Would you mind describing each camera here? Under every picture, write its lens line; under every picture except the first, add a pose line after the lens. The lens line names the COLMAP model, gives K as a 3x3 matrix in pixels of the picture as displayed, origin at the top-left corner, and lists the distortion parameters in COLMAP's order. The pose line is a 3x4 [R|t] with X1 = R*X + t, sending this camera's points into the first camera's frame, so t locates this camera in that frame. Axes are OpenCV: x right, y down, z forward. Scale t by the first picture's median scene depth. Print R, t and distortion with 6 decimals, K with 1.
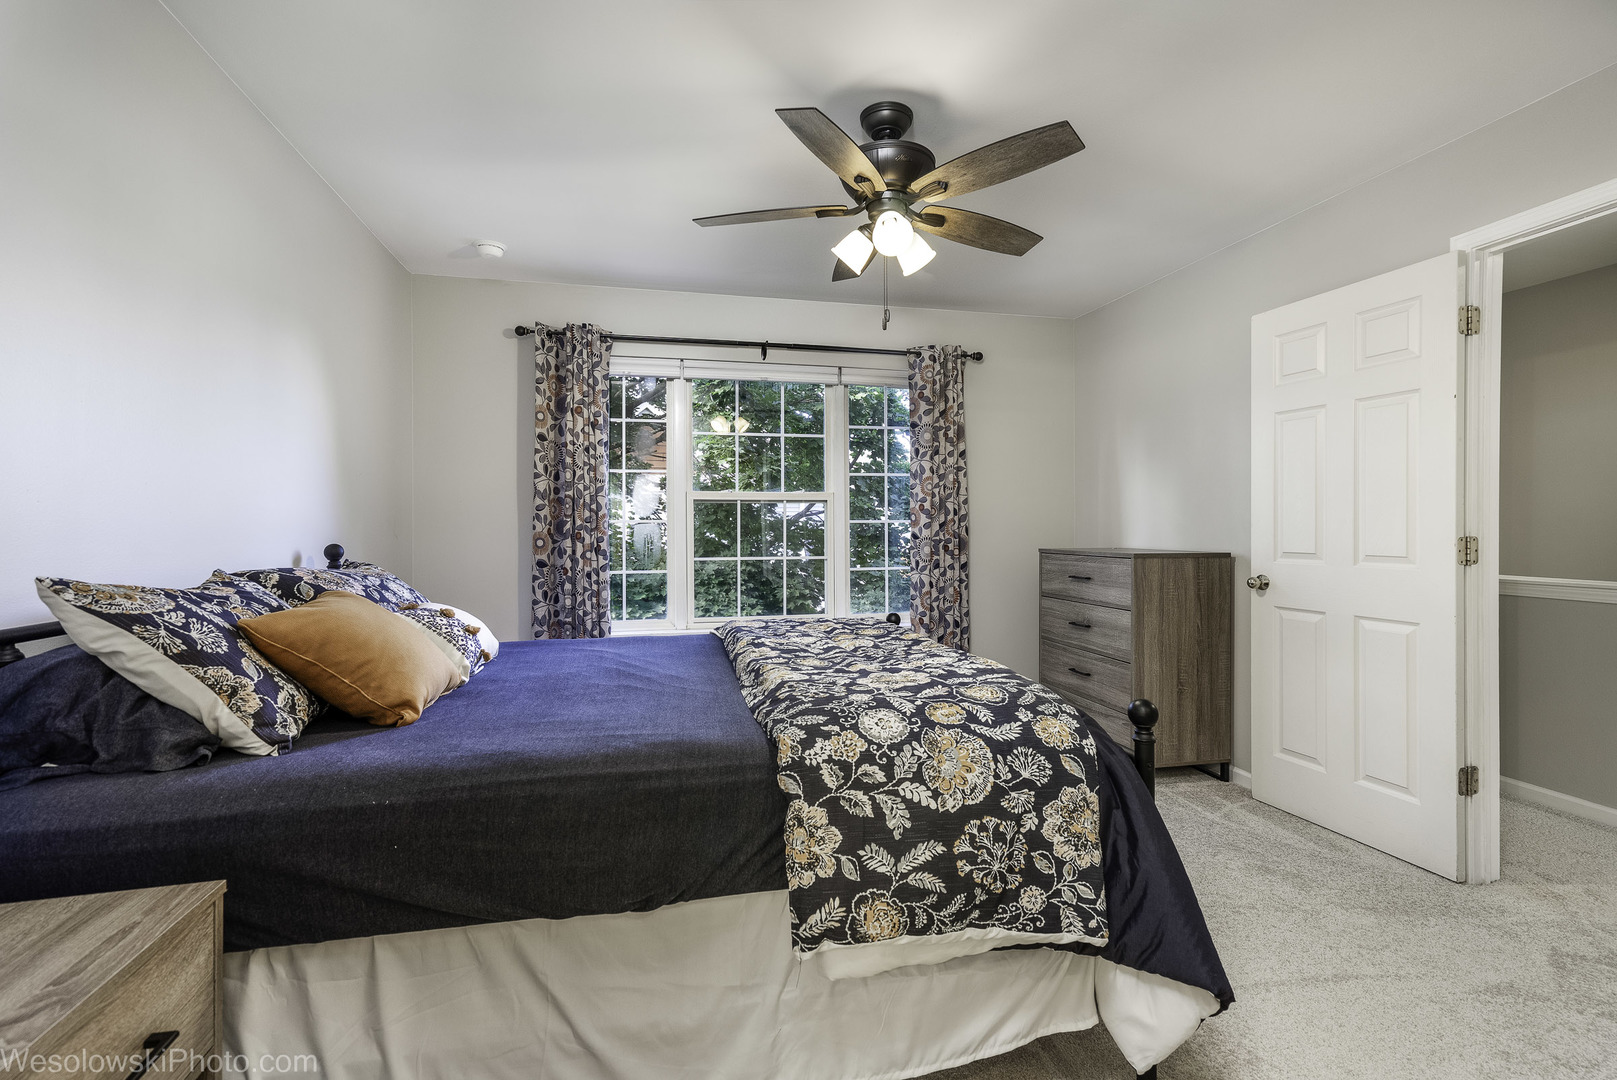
lens RADIAL K [[729.4, 0, 806.4], [0, 729.4, 533.6], [0, 0, 1]] dist [-0.002651, 0.000106]
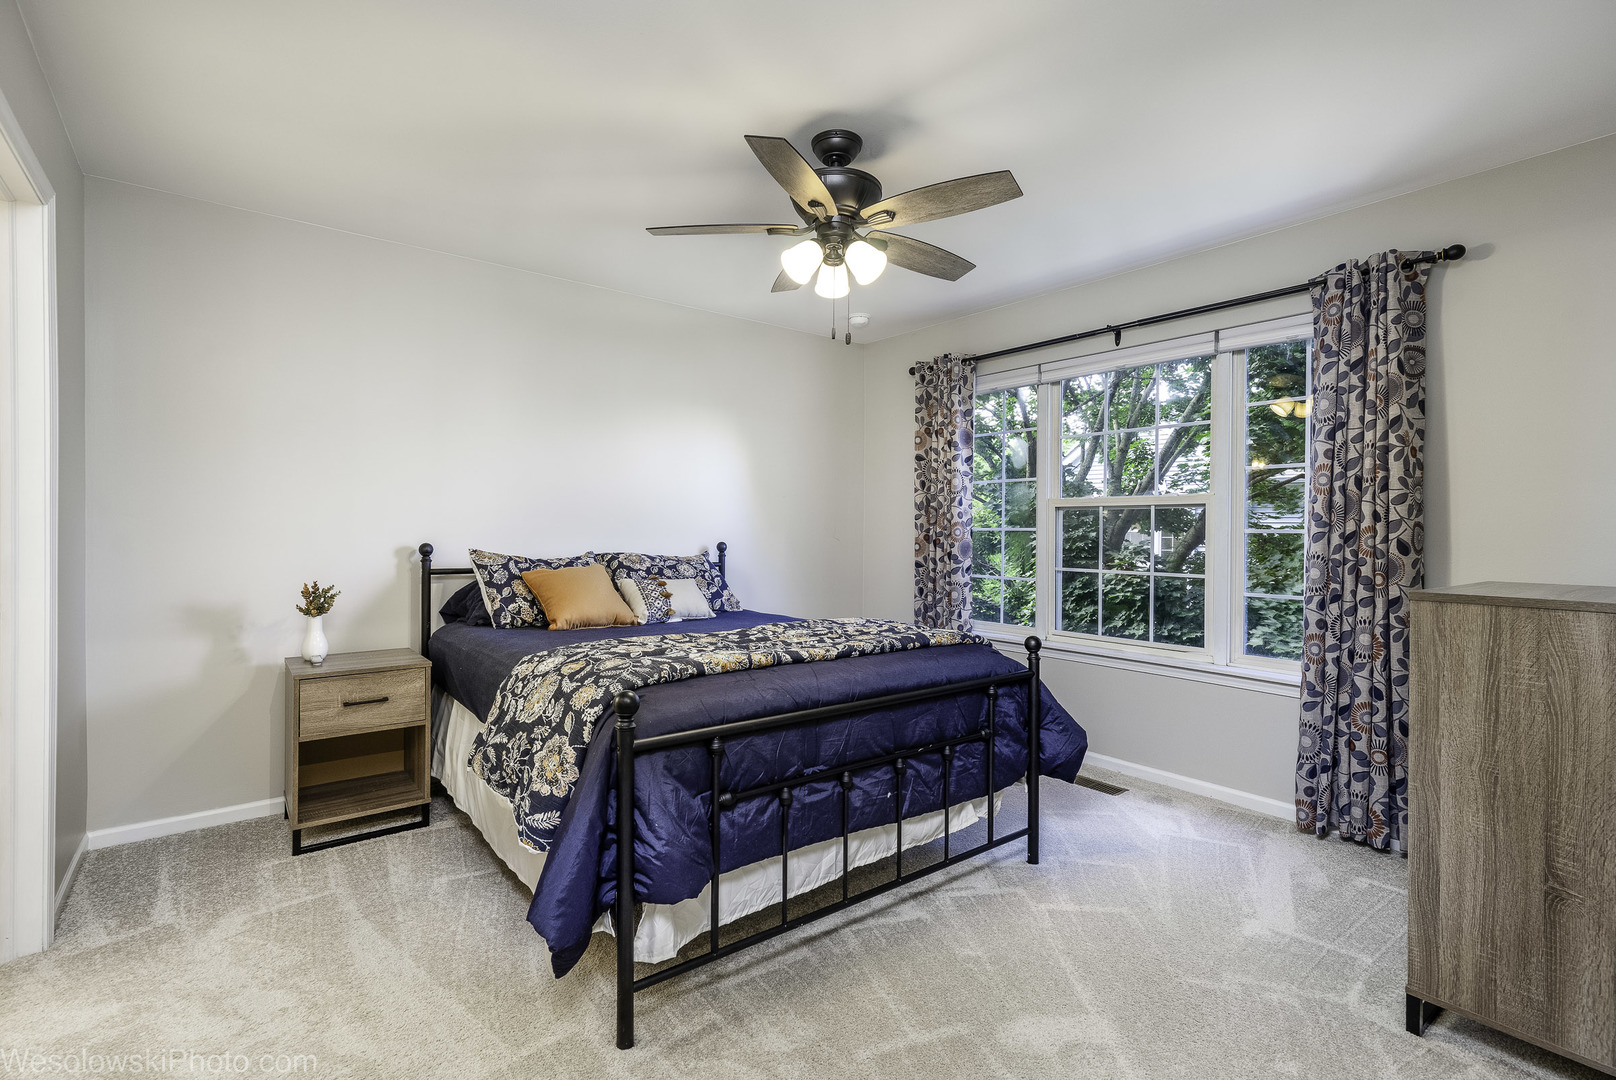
lens RADIAL K [[749.6, 0, 808.0], [0, 749.6, 540.0], [0, 0, 1]] dist [-0.000387, 0.000482]
pose [[0.427682, 0.017232, -0.903765, 0.656502], [-0.018786, 0.999772, 0.010172, -0.007407], [0.903734, 0.012628, 0.427909, 0.311255]]
